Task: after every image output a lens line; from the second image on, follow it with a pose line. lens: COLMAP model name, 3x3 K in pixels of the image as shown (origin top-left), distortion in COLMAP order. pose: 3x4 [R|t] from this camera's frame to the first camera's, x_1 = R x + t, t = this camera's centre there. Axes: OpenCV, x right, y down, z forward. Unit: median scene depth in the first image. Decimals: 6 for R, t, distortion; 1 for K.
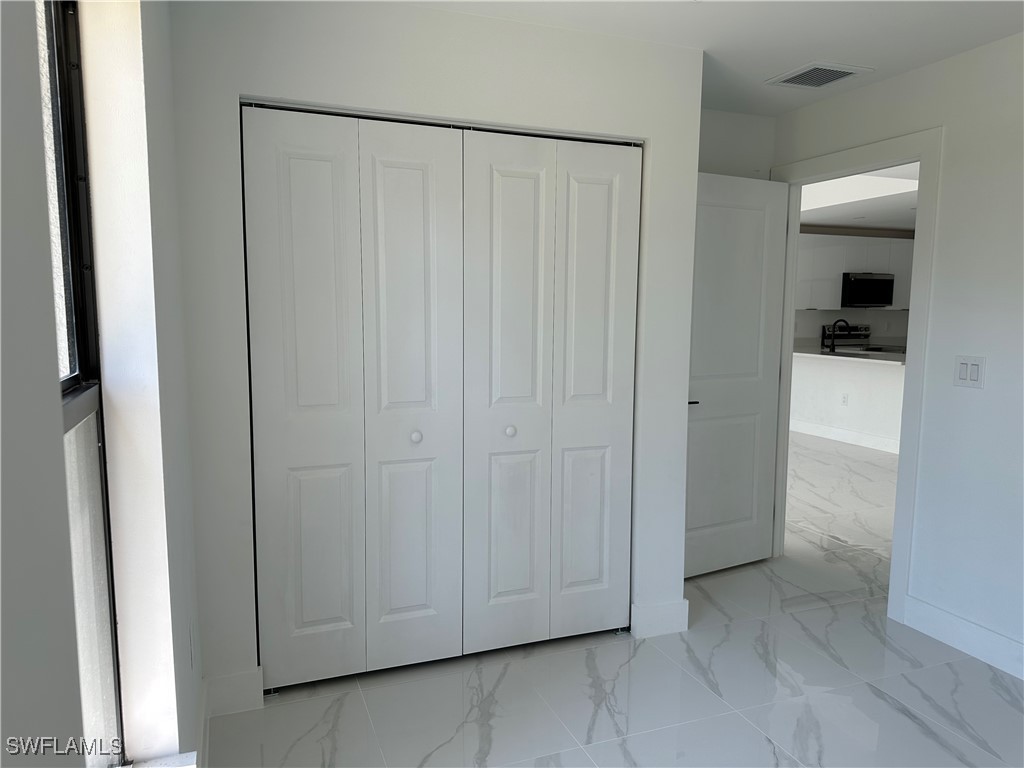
lens RADIAL K [[714.5, 0, 510.2], [0, 714.5, 394.6], [0, 0, 1]] dist [0.221173, -0.441757]
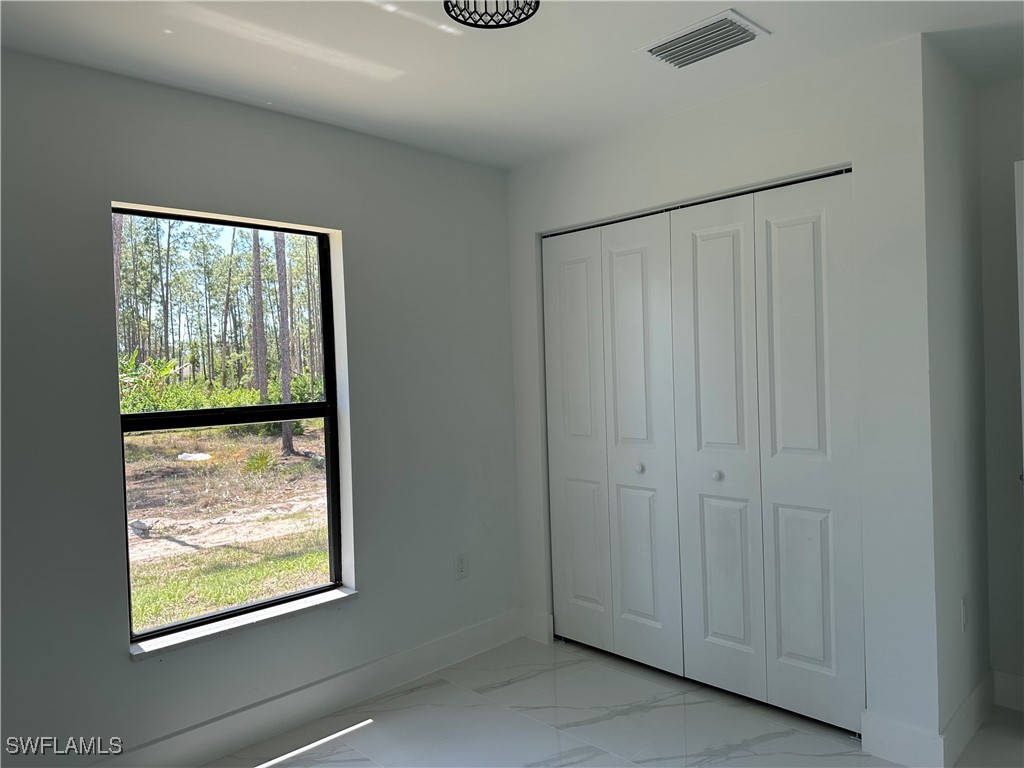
lens RADIAL K [[717.7, 0, 513.9], [0, 717.7, 382.9], [0, 0, 1]] dist [0.115645, -0.192602]
pose [[0.392339, -0.005034, -0.919807, 0.853121], [-0.074758, 0.996502, -0.037341, -0.021579], [0.916778, 0.083414, 0.390590, 0.310382]]
